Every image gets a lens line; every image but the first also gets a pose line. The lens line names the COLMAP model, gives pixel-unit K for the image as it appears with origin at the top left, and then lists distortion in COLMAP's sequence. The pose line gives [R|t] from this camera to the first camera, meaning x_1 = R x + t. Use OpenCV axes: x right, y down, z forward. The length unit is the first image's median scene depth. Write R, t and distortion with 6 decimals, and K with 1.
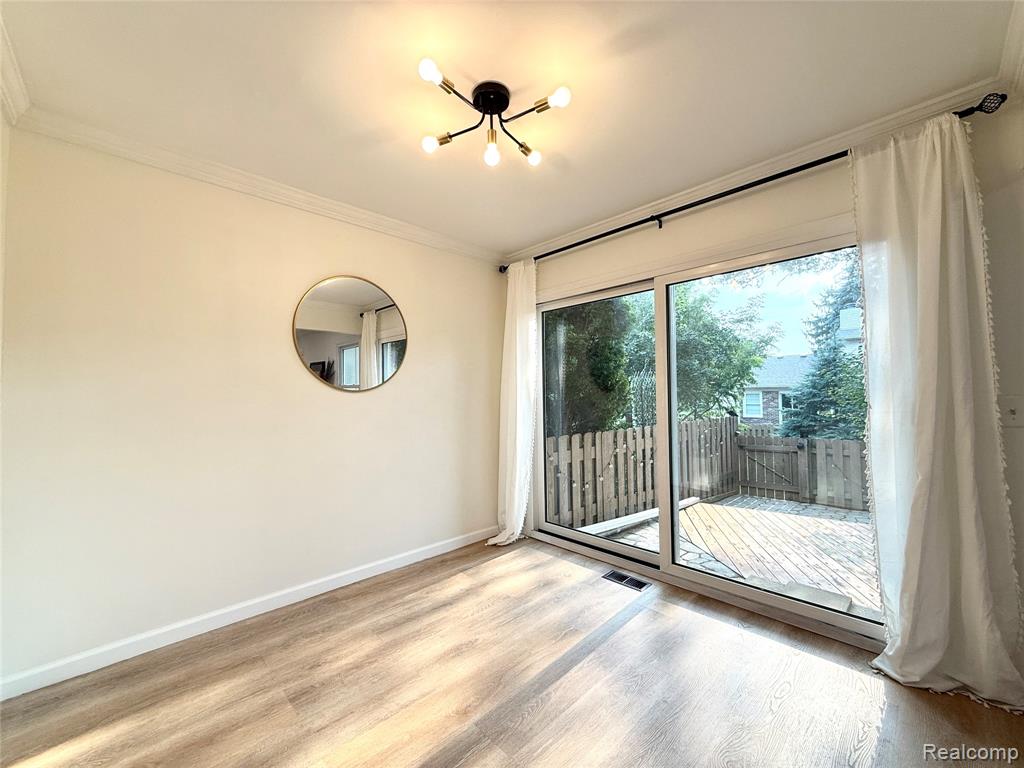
lens RADIAL K [[409.6, 0, 511.8], [0, 409.6, 385.5], [0, 0, 1]] dist [-0.004762, -0.000133]
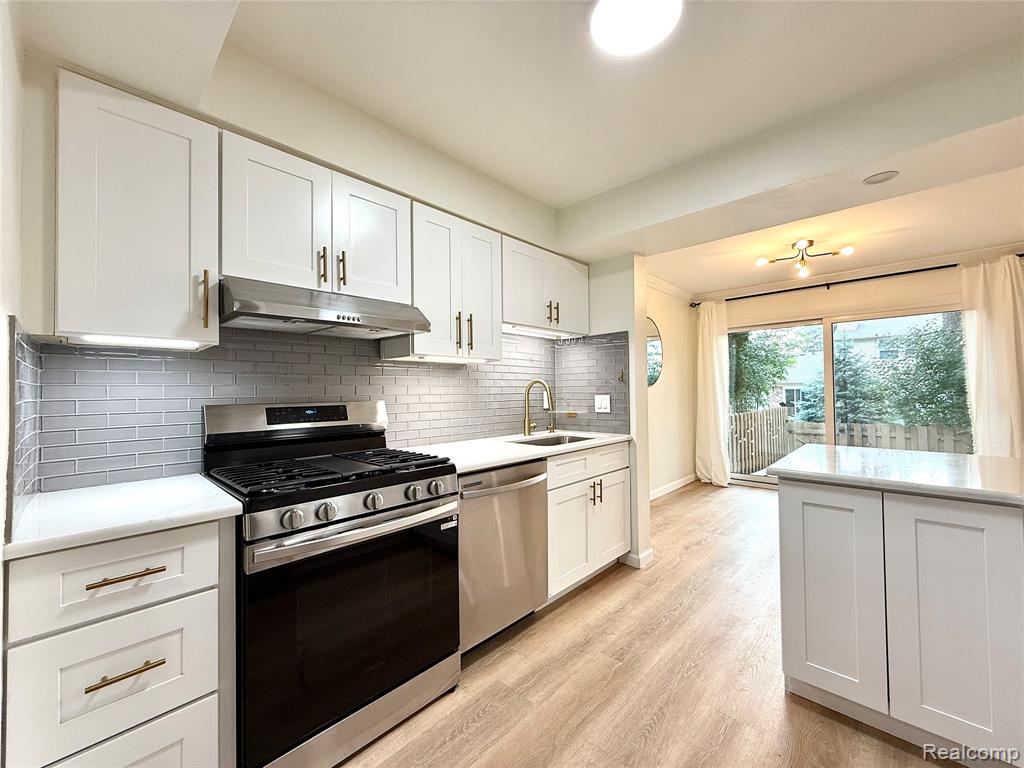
lens RADIAL K [[409.6, 0, 512.2], [0, 409.6, 384.6], [0, 0, 1]] dist [-0.004762, -0.000133]
pose [[0.999485, -0.001439, 0.032045, -0.768813], [0.001209, 0.999973, 0.007196, -0.003044], [-0.032055, -0.007154, 0.999461, -0.500841]]
